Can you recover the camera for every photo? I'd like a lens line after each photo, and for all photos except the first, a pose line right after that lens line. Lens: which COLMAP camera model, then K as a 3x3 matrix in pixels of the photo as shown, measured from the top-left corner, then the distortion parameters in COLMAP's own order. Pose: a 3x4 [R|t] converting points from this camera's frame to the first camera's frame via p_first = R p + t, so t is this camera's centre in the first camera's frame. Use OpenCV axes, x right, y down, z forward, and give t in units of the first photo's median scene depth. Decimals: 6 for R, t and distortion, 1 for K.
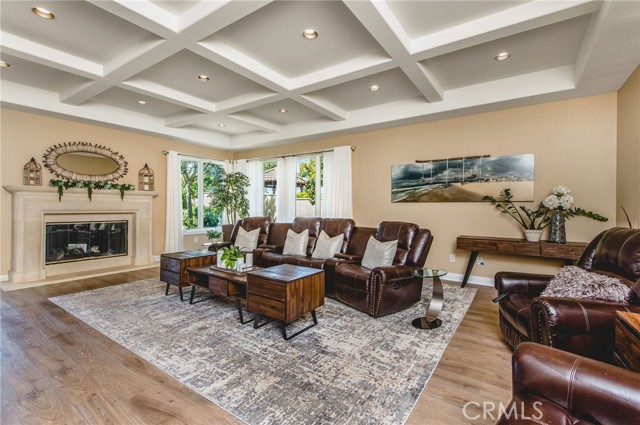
lens RADIAL K [[291.0, 0, 323.3], [0, 291.0, 207.3], [0, 0, 1]] dist [0.016838, 0.000146]
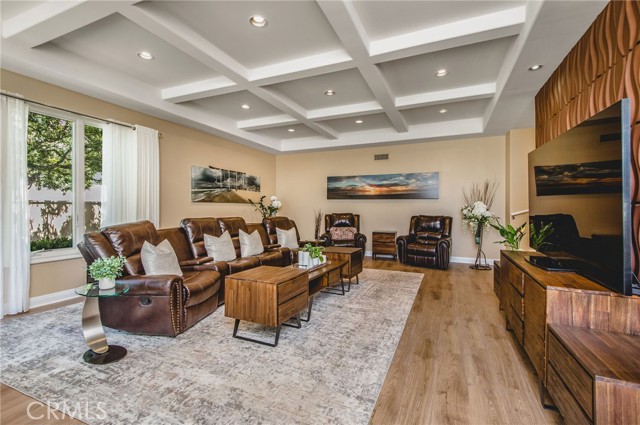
lens RADIAL K [[291.0, 0, 322.5], [0, 291.0, 210.1], [0, 0, 1]] dist [0.016838, 0.000146]
pose [[-0.199160, -0.003912, 0.979959, -0.954971], [0.004762, 0.999976, 0.004960, 0.010528], [-0.979955, 0.005654, -0.199136, 0.844831]]
